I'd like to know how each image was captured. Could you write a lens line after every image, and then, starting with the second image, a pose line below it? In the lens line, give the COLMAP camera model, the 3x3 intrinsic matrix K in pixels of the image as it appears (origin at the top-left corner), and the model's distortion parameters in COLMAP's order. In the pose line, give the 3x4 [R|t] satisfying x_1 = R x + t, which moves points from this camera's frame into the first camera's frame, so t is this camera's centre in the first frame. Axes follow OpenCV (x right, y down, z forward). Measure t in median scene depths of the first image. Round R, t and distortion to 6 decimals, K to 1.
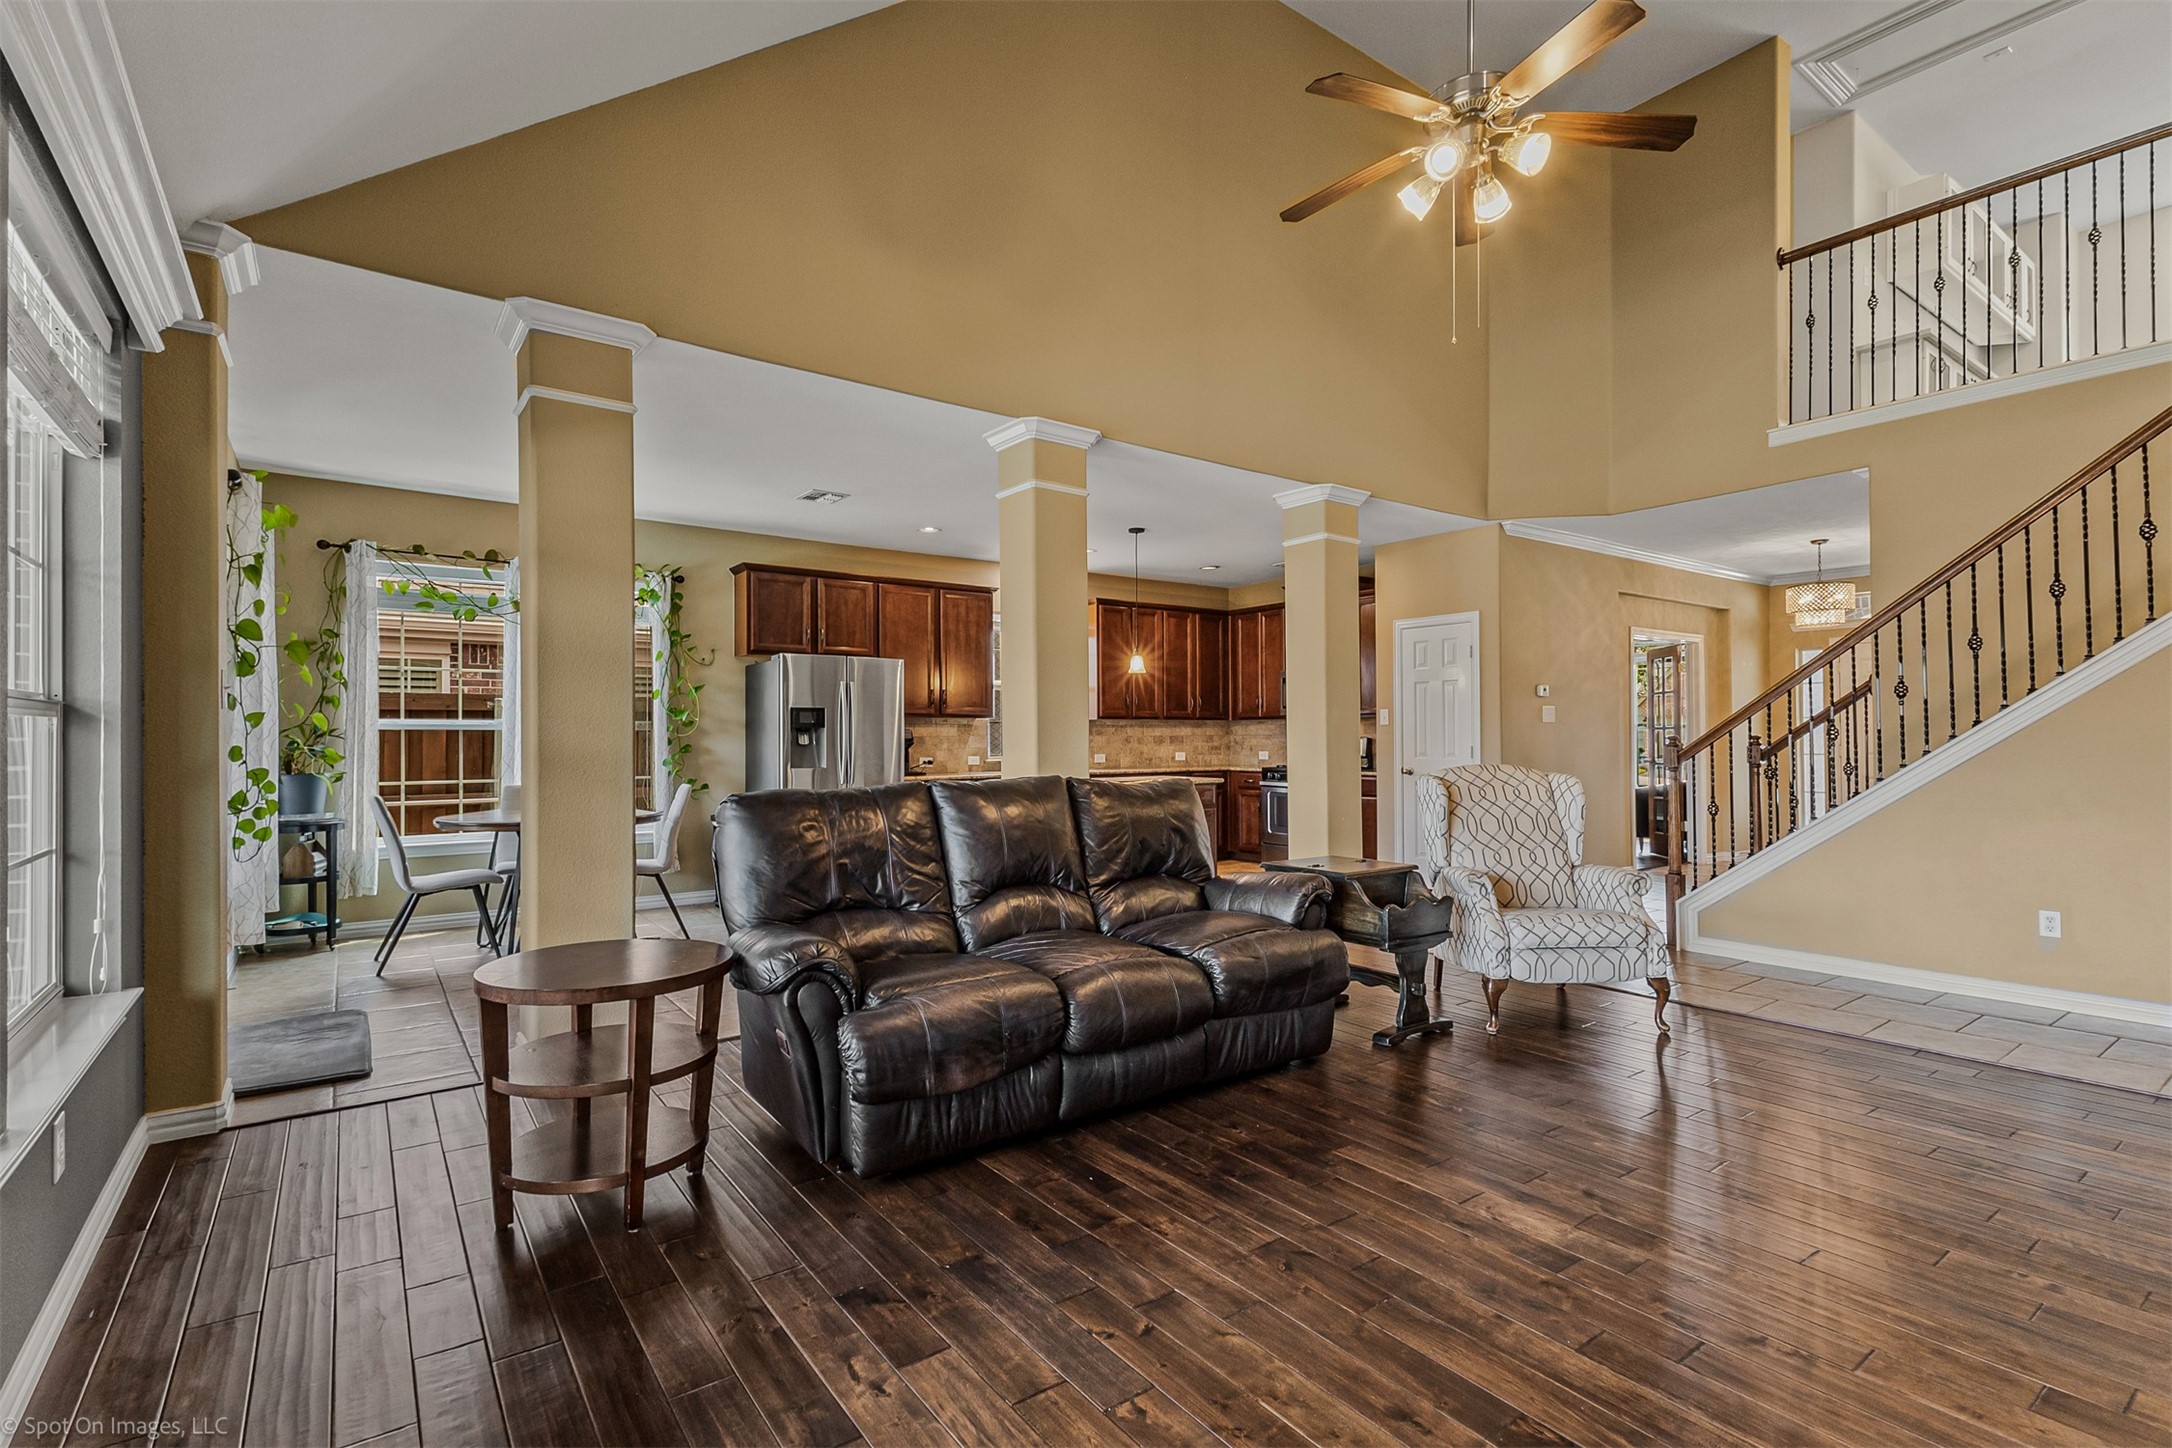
lens RADIAL K [[1003.0, 0, 1085.8], [0, 1003.0, 731.9], [0, 0, 1]] dist [0.018569, -0.003444]
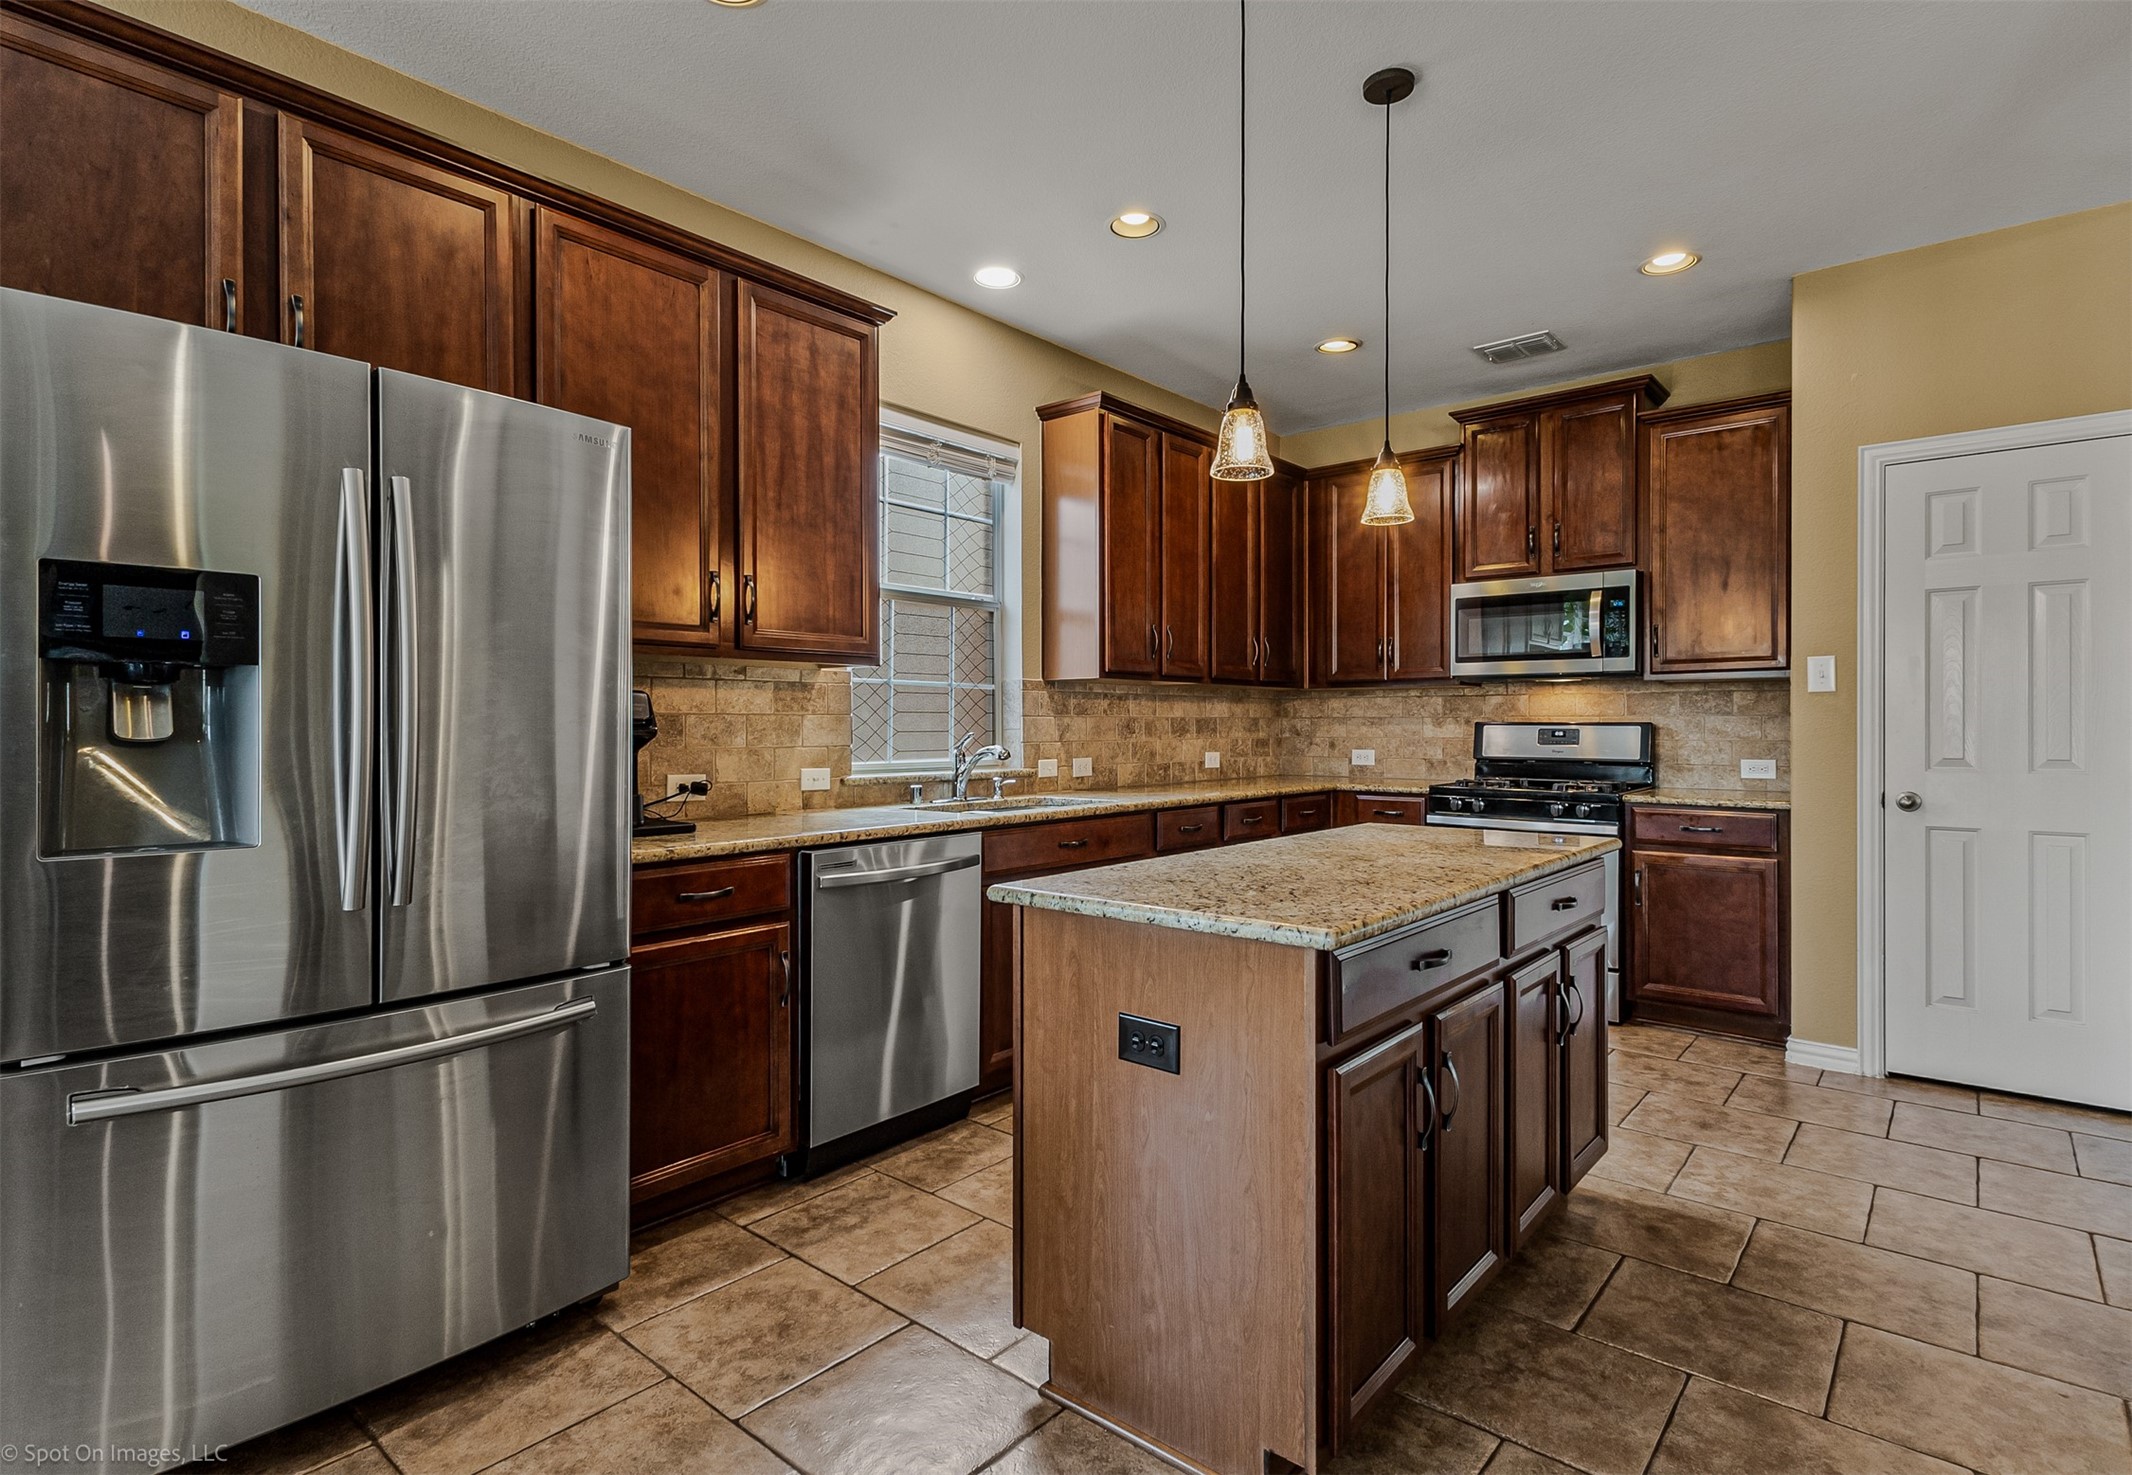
lens RADIAL K [[1067.7, 0, 1075.3], [0, 1067.7, 729.1], [0, 0, 1]] dist [0.003308, 0.000624]
pose [[0.971411, 0.003112, 0.237386, -0.112493], [-0.005141, 0.999955, 0.007926, 0.006063], [-0.237350, -0.008920, 0.971383, 0.586134]]
